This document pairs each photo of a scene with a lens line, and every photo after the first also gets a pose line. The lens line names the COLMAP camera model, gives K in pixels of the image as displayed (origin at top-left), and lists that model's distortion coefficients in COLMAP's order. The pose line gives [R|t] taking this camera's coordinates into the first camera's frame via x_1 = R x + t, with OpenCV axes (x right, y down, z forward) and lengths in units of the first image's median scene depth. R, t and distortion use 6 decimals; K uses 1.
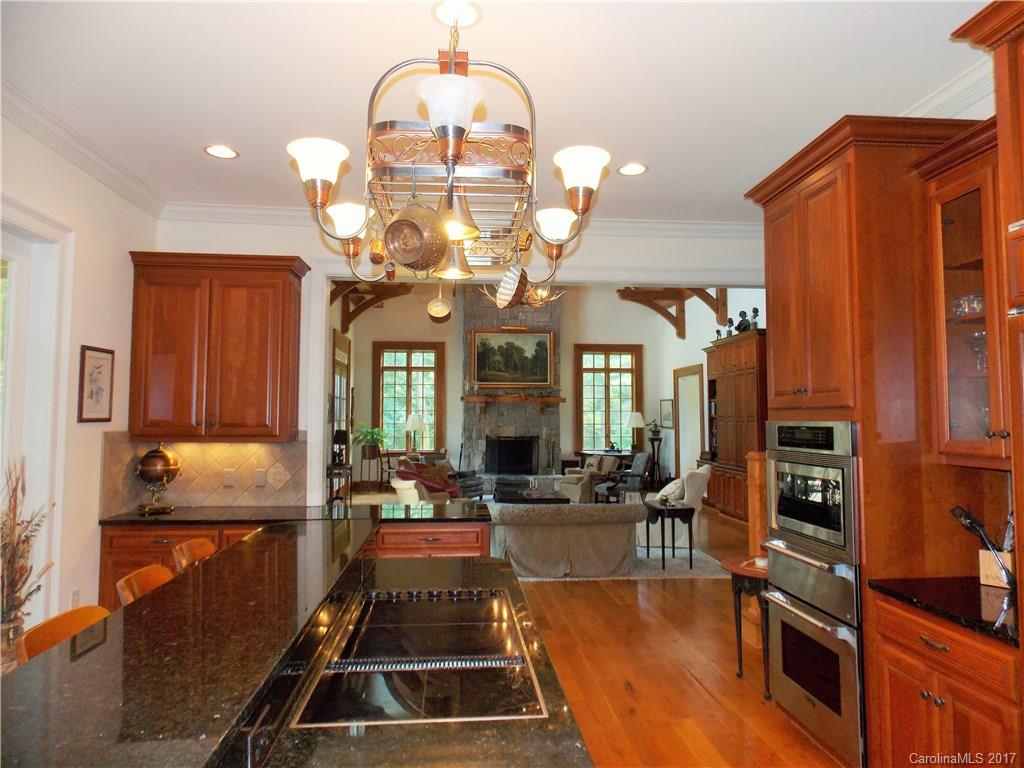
lens RADIAL K [[678.6, 0, 512.7], [0, 678.6, 382.8], [0, 0, 1]] dist [-0.007629, -0.005492]
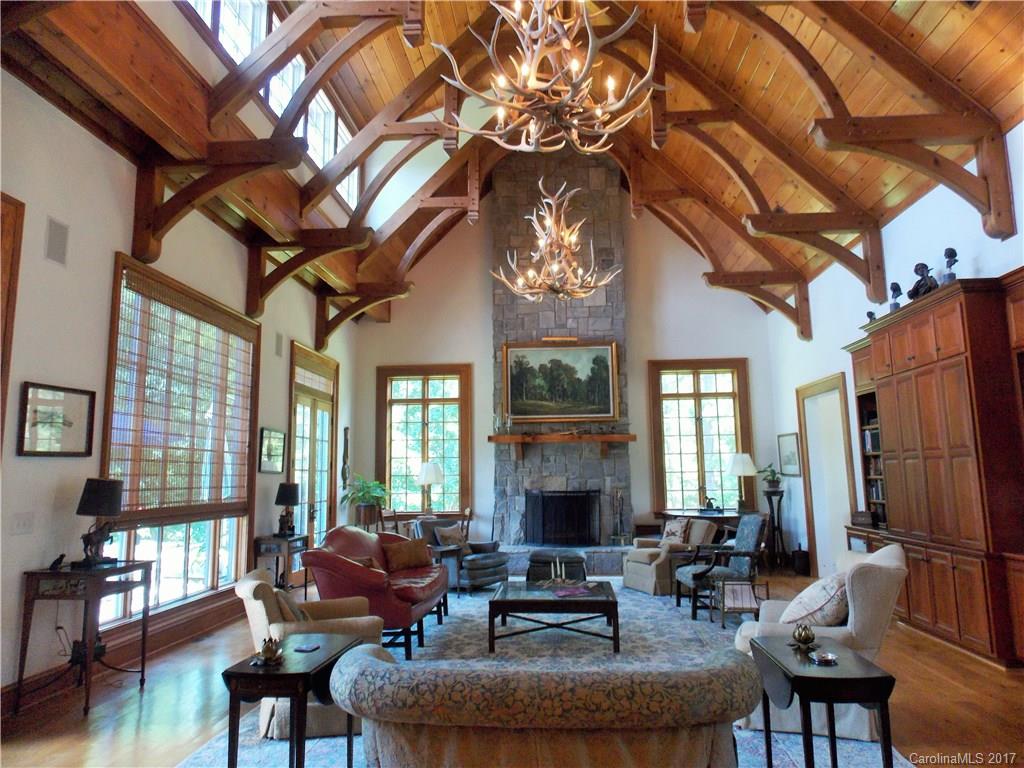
lens RADIAL K [[678.6, 0, 508.4], [0, 678.6, 379.6], [0, 0, 1]] dist [-0.007629, -0.005492]
pose [[0.986807, -0.035947, -0.157859, 0.059759], [0.022112, 0.995827, -0.088540, 0.024742], [0.160383, 0.083881, 0.983484, 0.282801]]
